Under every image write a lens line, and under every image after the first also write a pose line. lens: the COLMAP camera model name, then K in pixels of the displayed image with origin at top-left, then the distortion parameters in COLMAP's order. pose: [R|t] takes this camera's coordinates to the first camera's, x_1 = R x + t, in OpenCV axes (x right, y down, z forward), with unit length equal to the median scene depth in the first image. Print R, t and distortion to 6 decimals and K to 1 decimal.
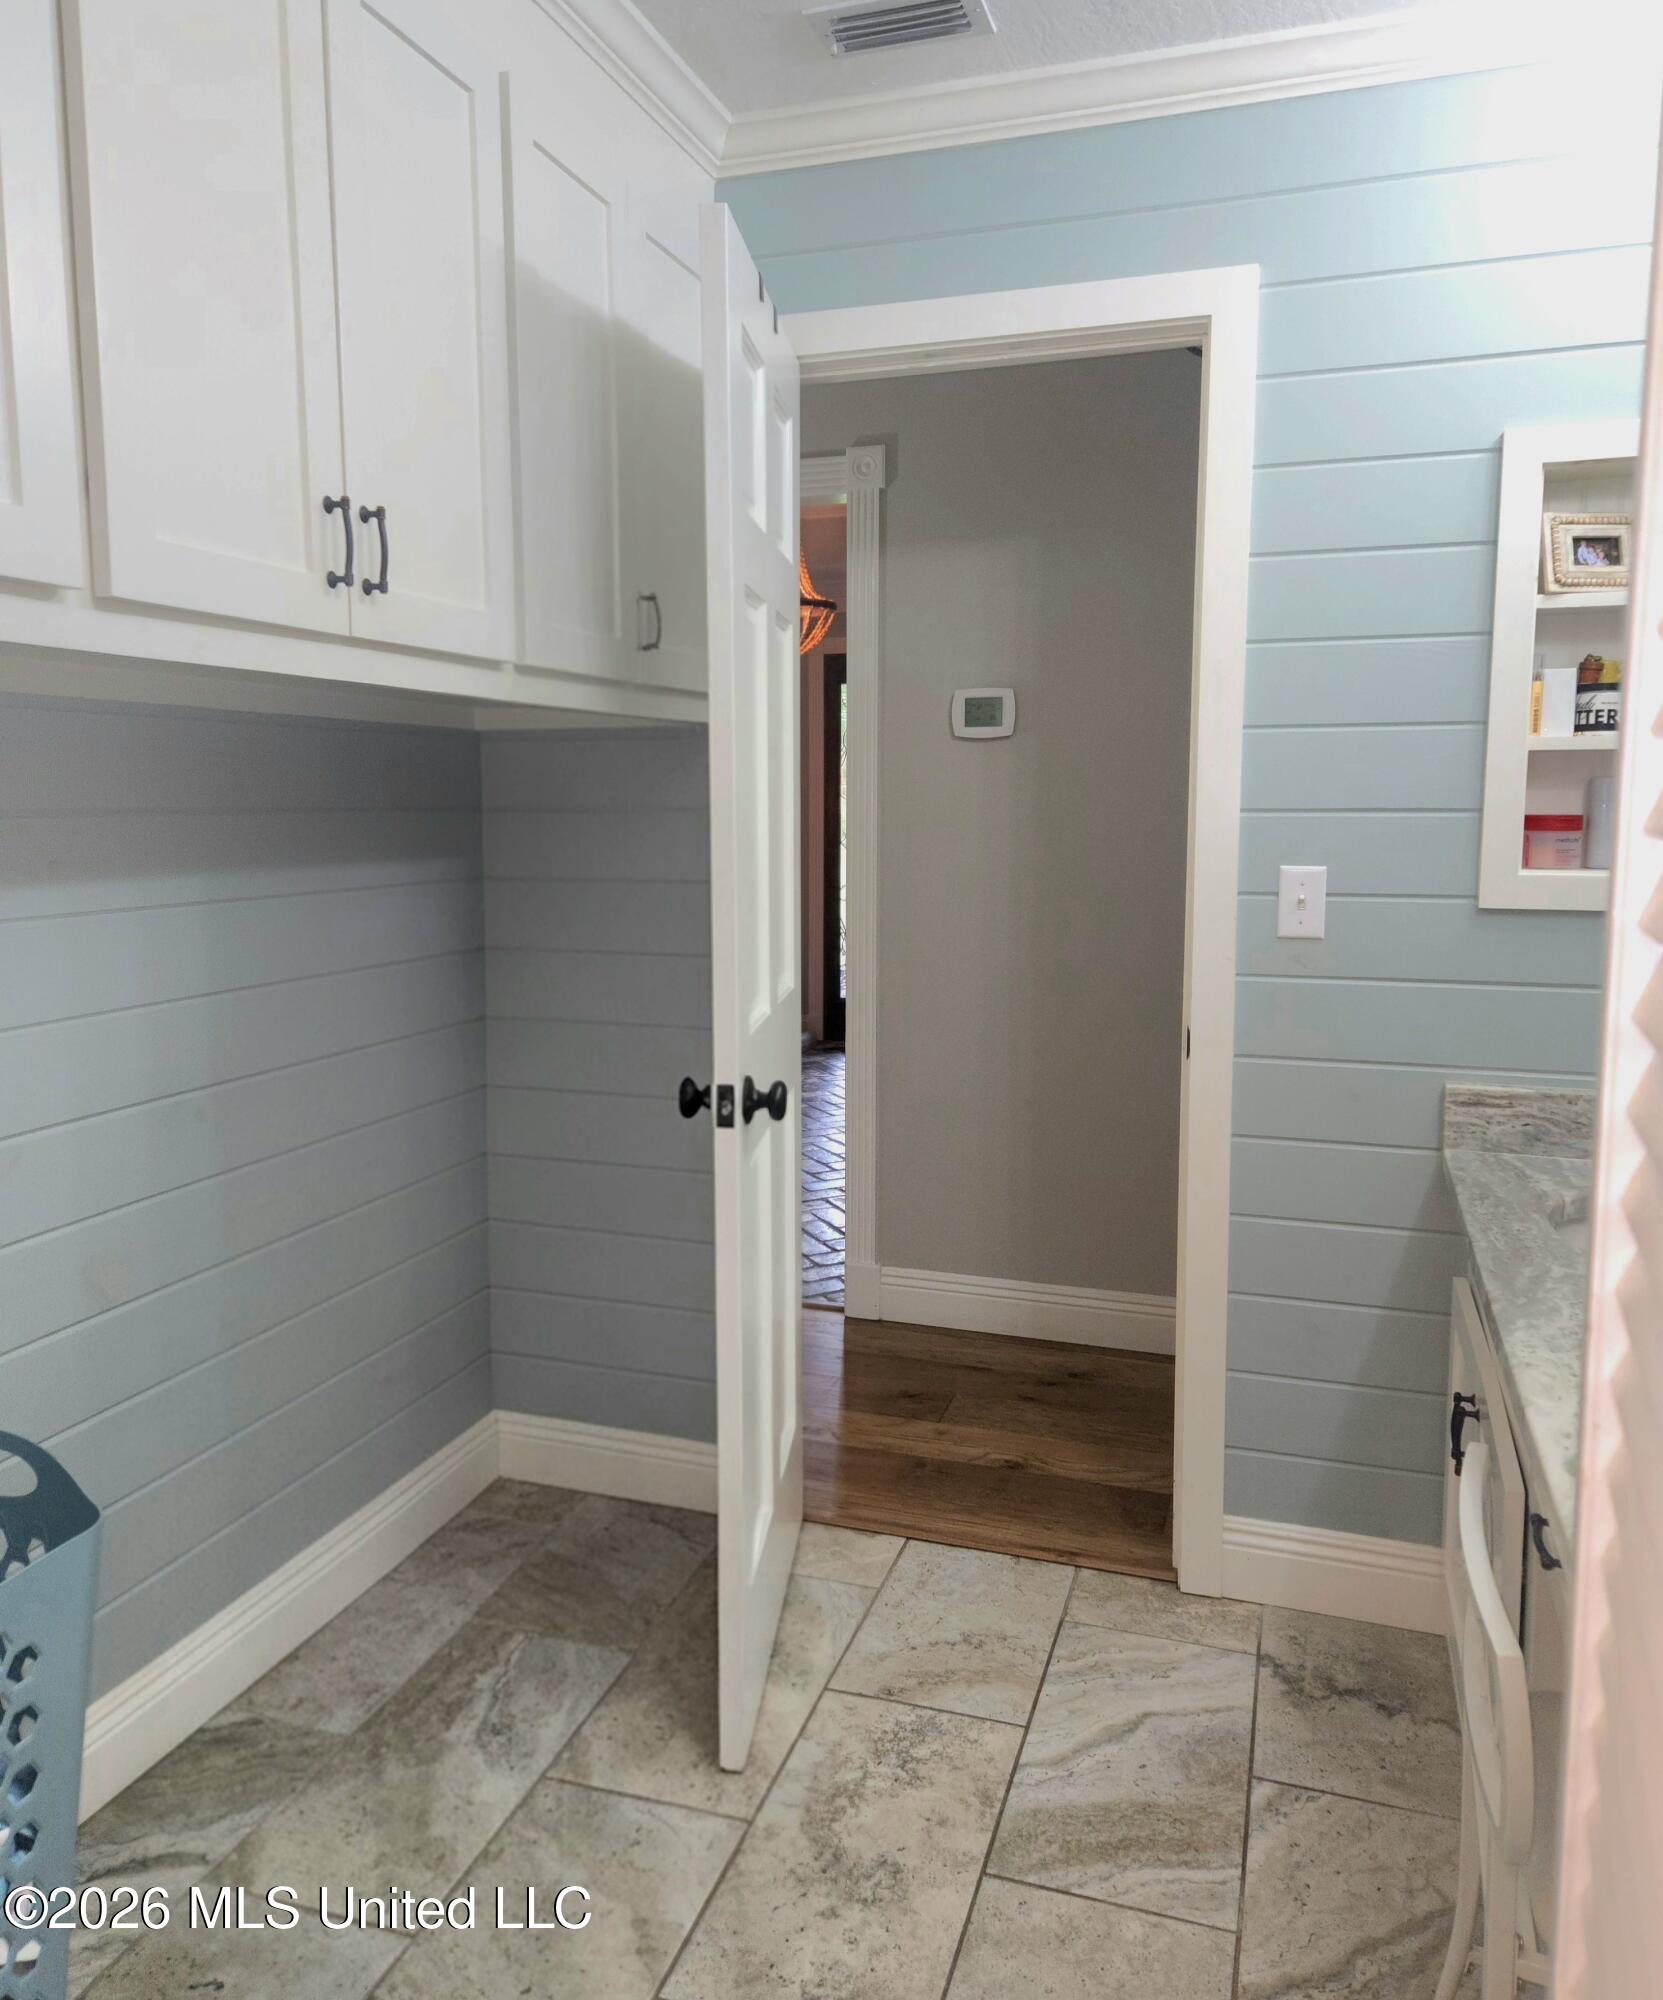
lens RADIAL K [[1514.1, 0, 818.7], [0, 1514.1, 972.3], [0, 0, 1]] dist [0.041697, -0.017673]
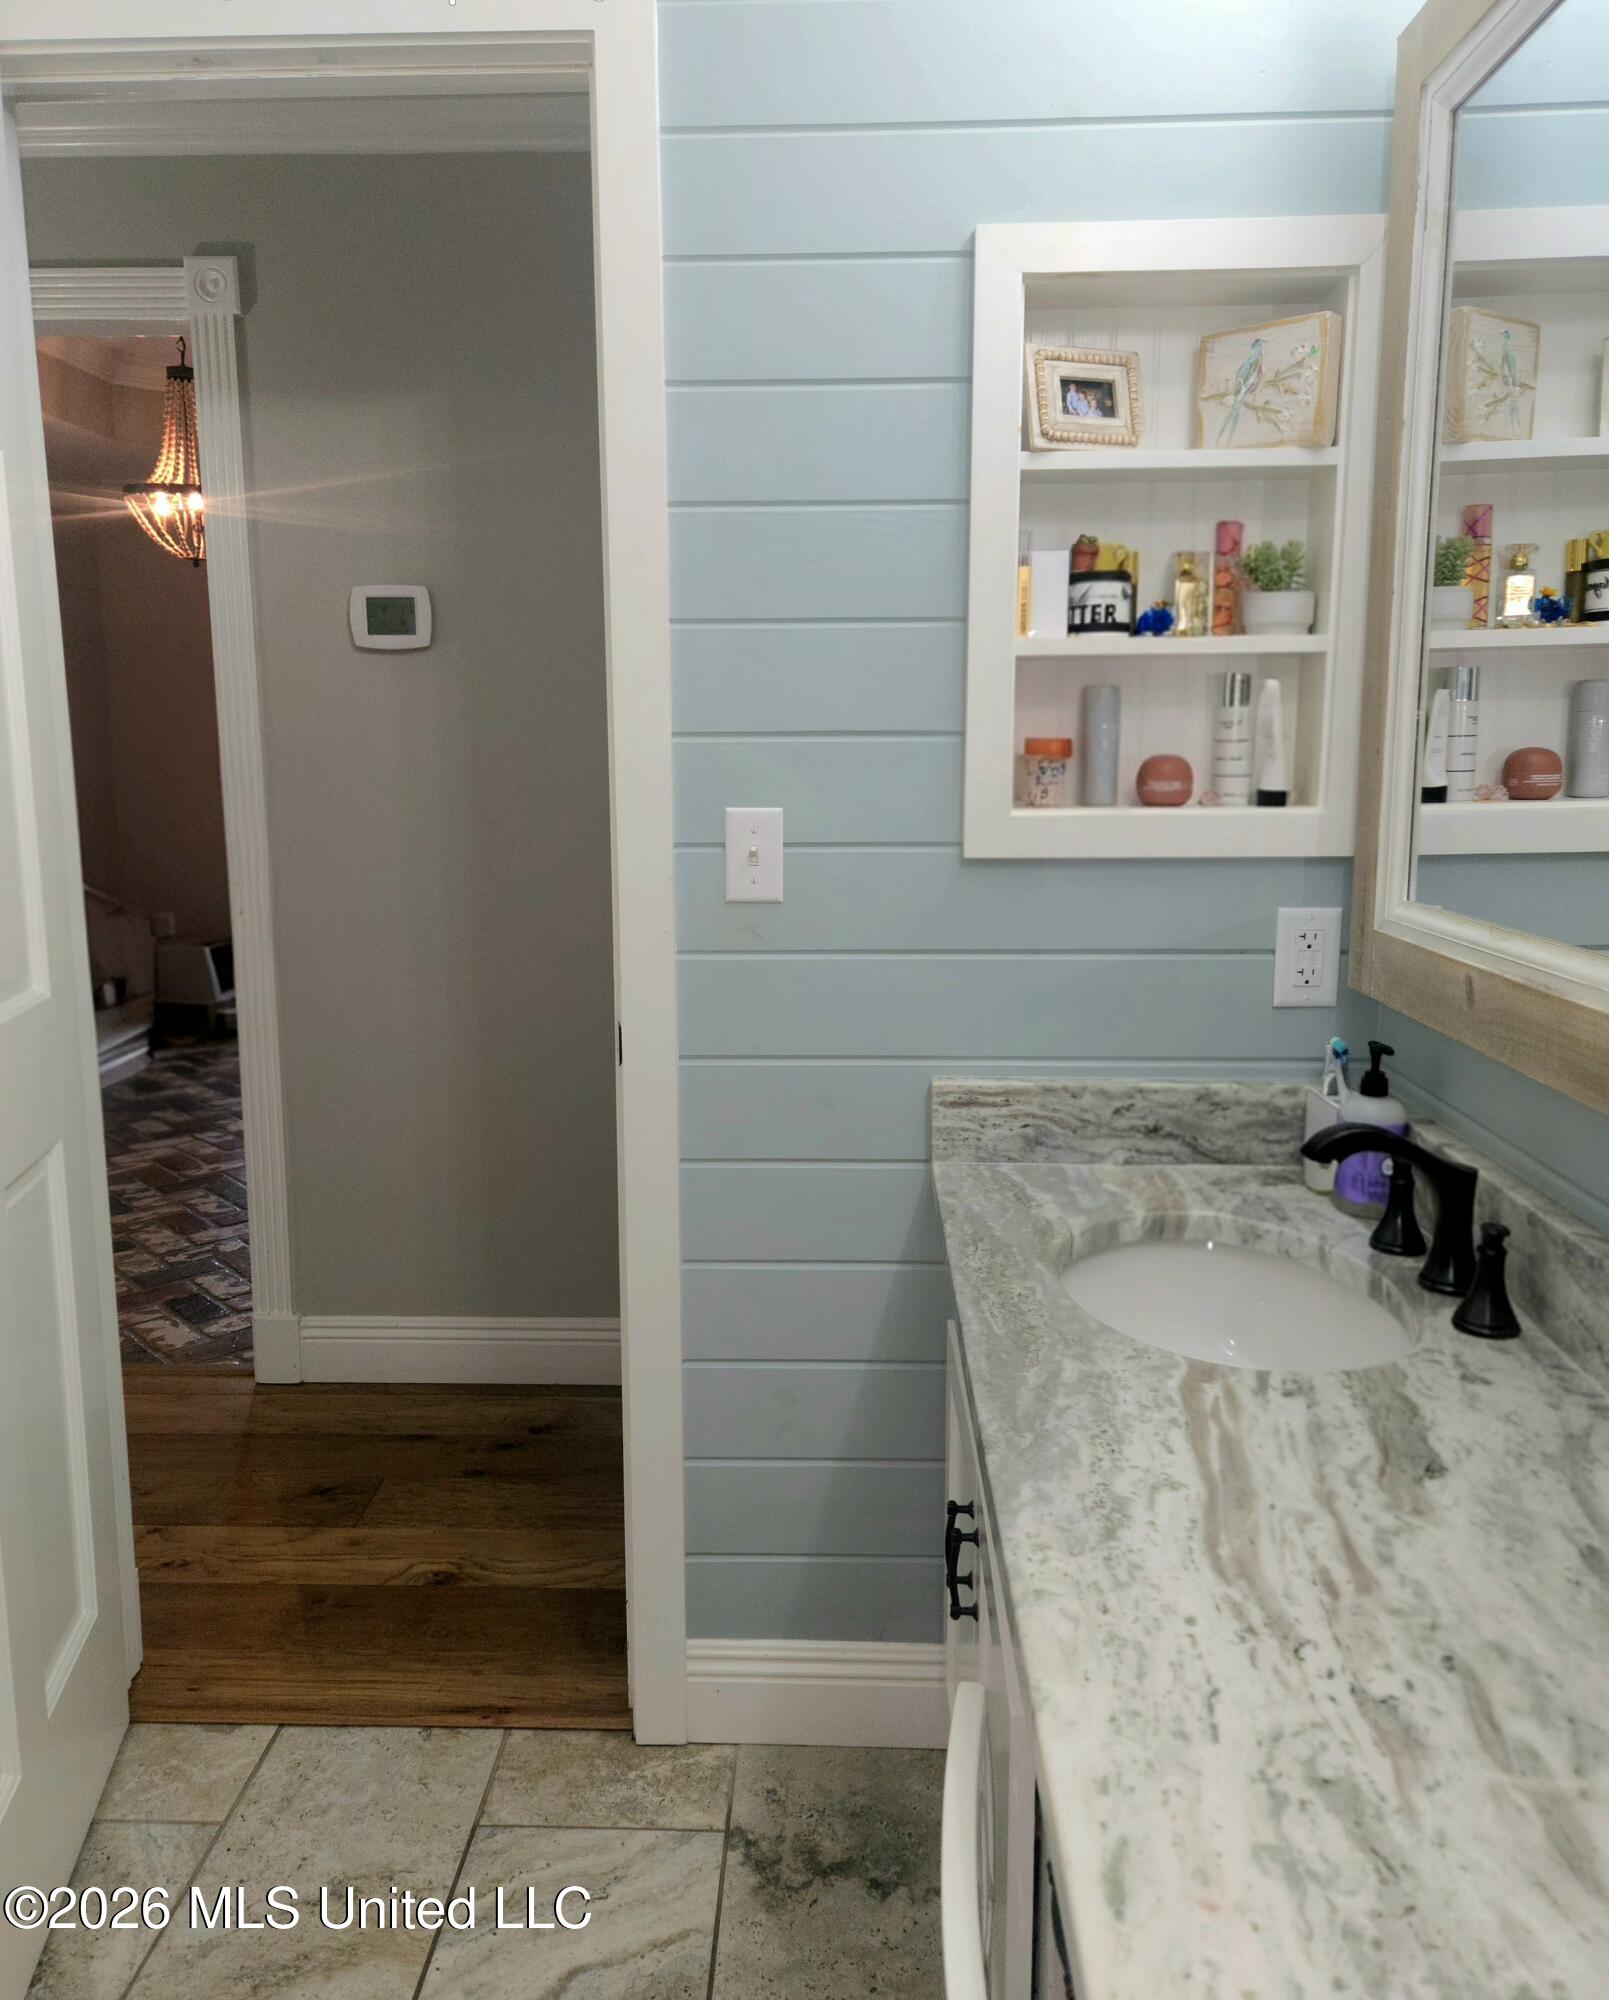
lens RADIAL K [[1531.5, 0, 803.3], [0, 1531.5, 1006.0], [0, 0, 1]] dist [0.044143, -0.017676]
pose [[0.956803, -0.049428, 0.286505, 0.118279], [0.033676, 0.997651, 0.059652, -0.015720], [-0.288780, -0.047427, 0.956220, 0.253965]]
